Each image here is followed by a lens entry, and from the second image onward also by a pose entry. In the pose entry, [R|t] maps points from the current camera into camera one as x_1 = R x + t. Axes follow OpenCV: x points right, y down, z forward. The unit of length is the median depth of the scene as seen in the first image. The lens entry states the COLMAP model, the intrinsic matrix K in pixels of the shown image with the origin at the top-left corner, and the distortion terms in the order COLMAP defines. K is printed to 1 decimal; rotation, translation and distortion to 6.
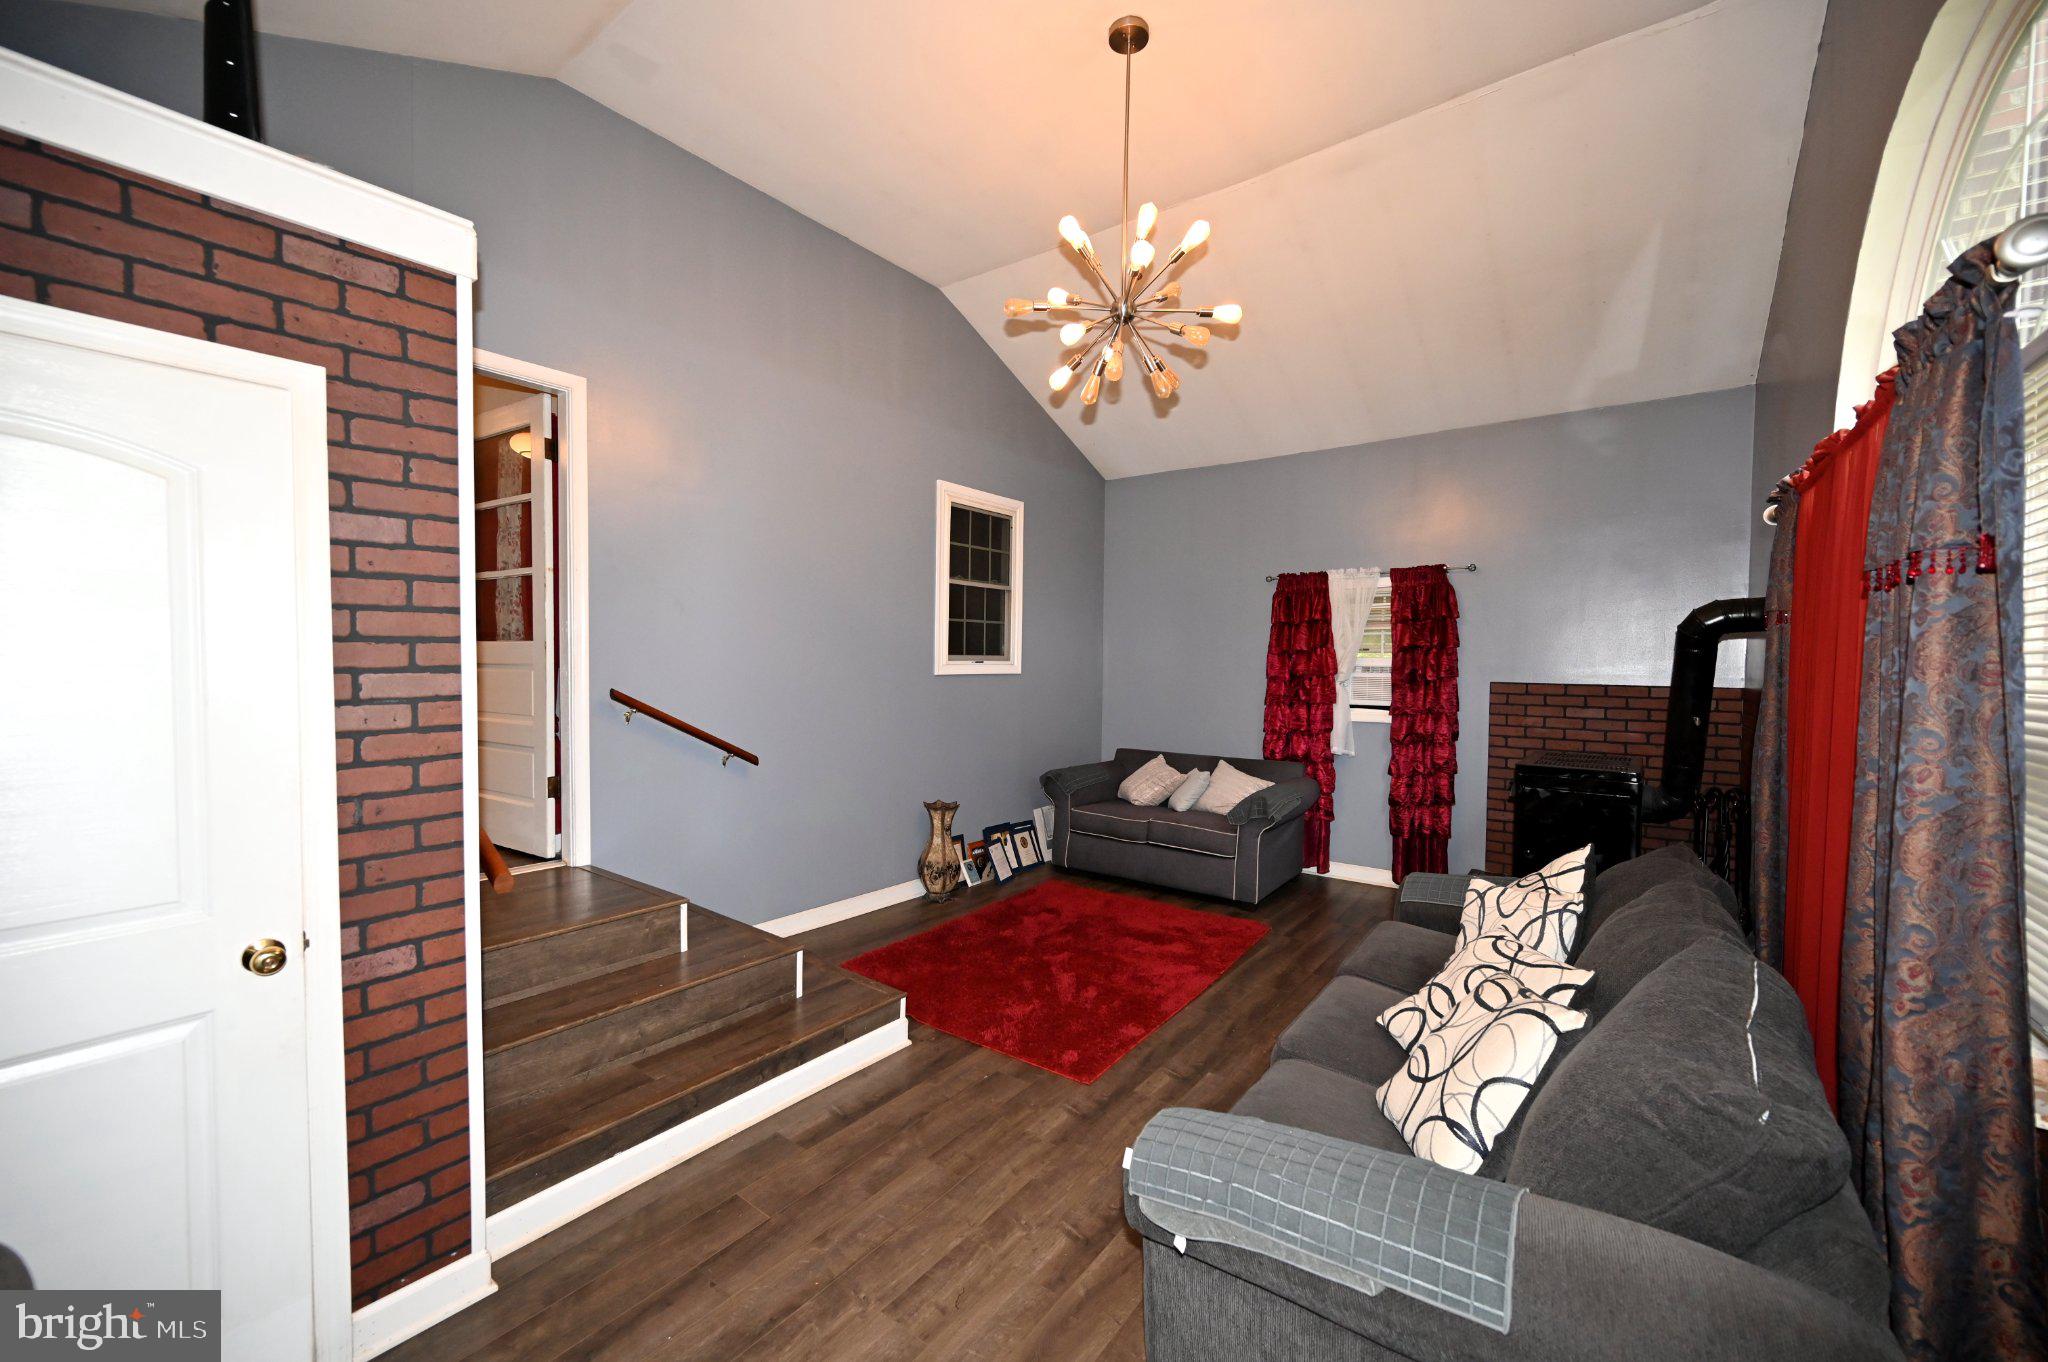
lens RADIAL K [[800.5, 0, 1024.7], [0, 800.5, 680.9], [0, 0, 1]] dist [-0.000813, 0.000300]
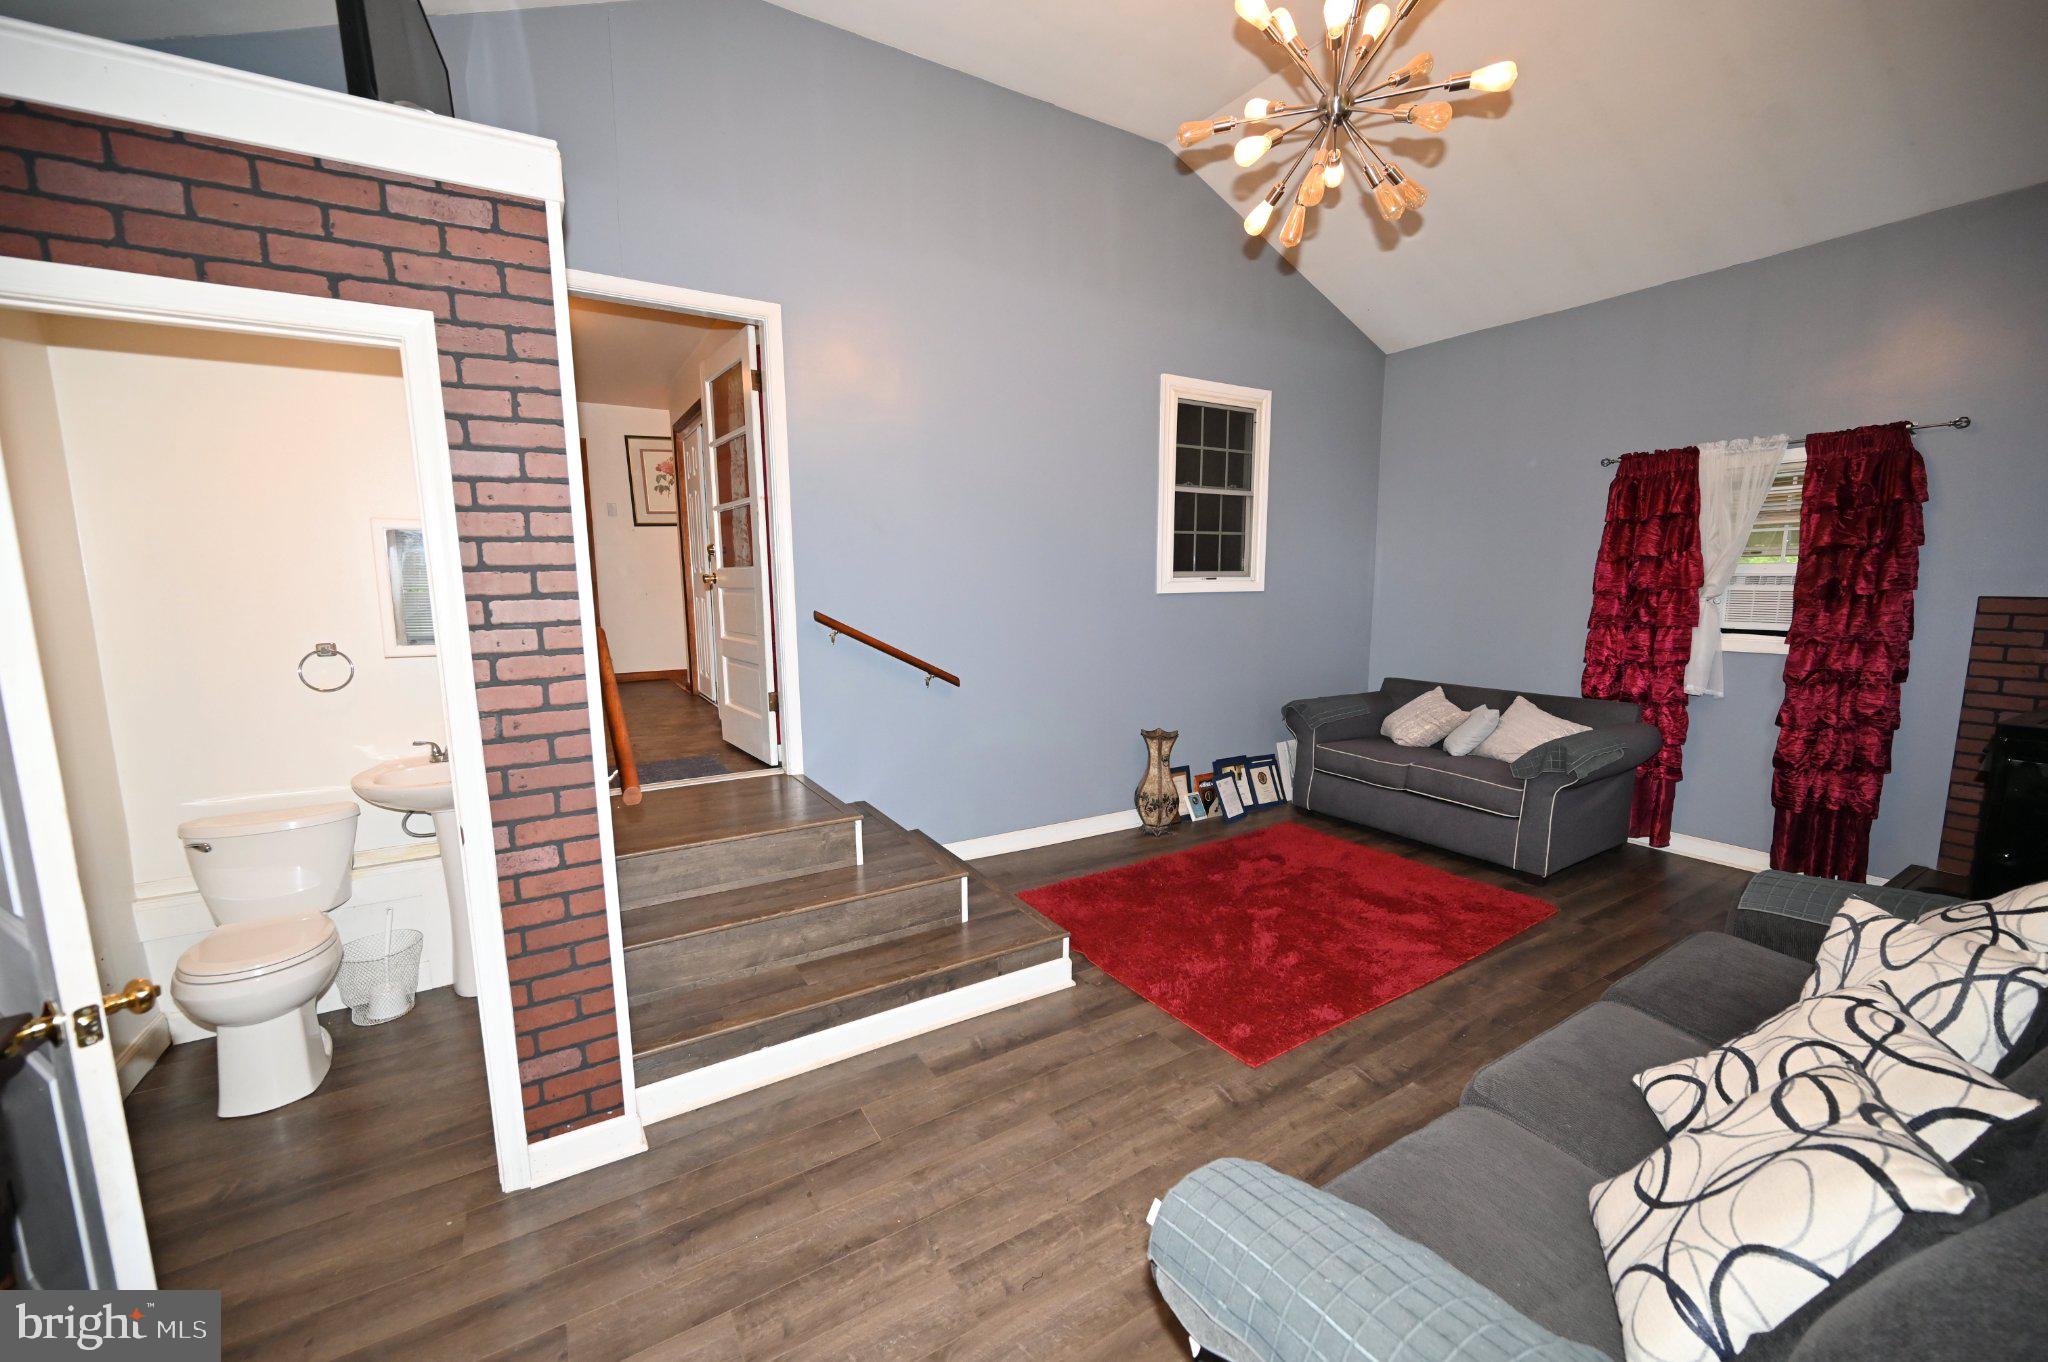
lens RADIAL K [[799.0, 0, 1022.9], [0, 799.0, 685.5], [0, 0, 1]] dist [-0.000498, 0.000307]
pose [[0.930642, 0.032104, -0.364519, 0.157583], [0.007465, 0.994271, 0.106627, -0.003066], [0.365854, -0.101953, 0.925071, 0.155728]]
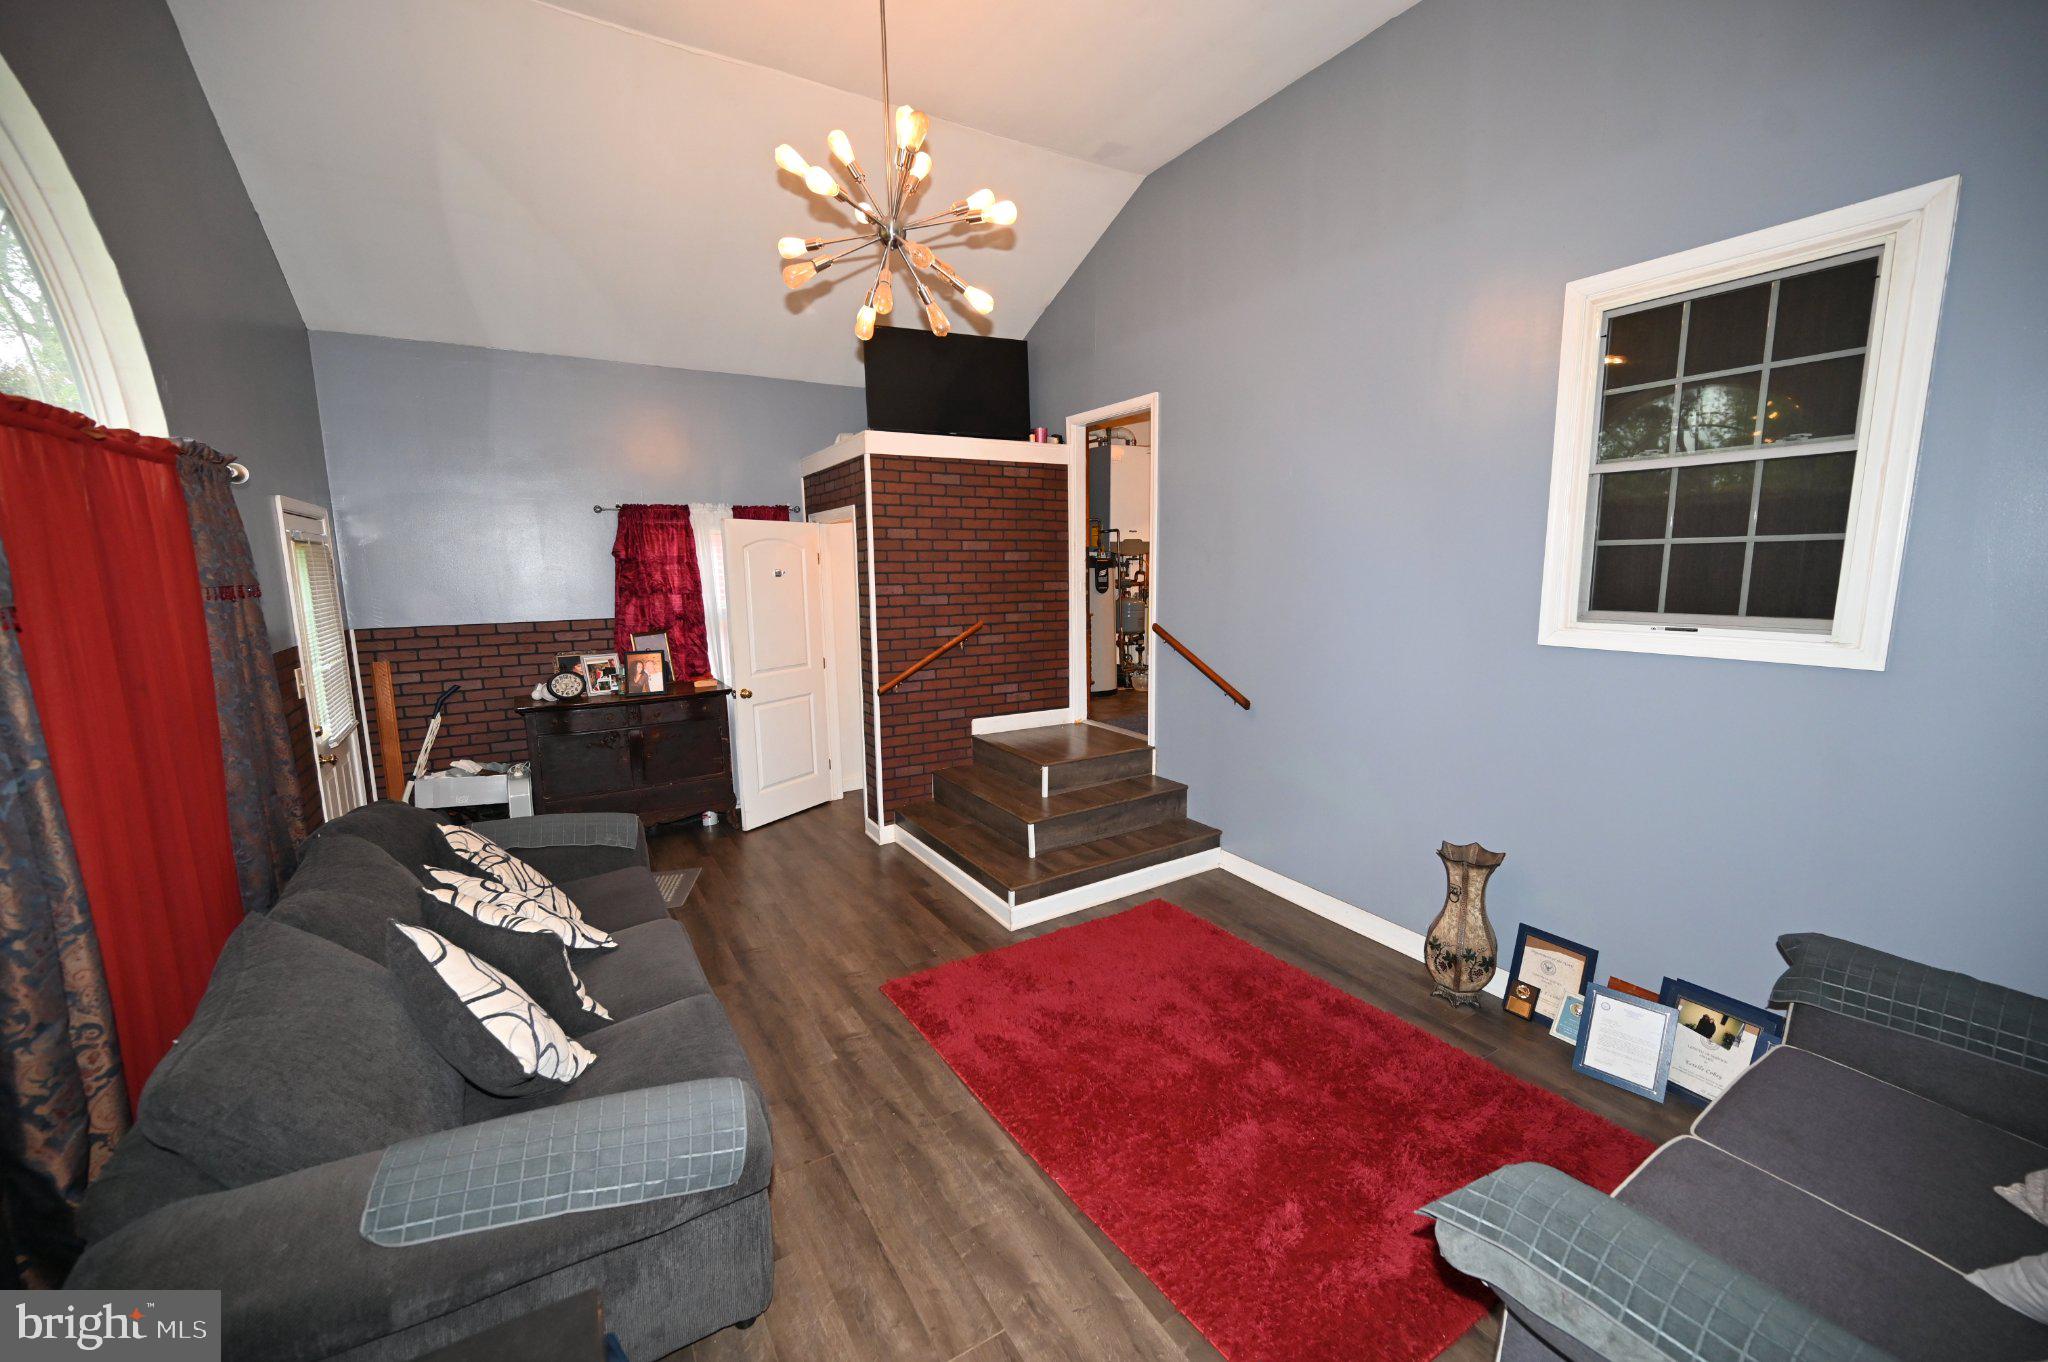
lens RADIAL K [[799.0, 0, 1022.9], [0, 799.0, 685.5], [0, 0, 1]] dist [-0.000498, 0.000307]
pose [[-0.366418, 0.131909, -0.921052, 1.051928], [-0.024583, 0.988182, 0.151303, -0.106442], [0.930125, 0.078082, -0.358845, 1.645578]]
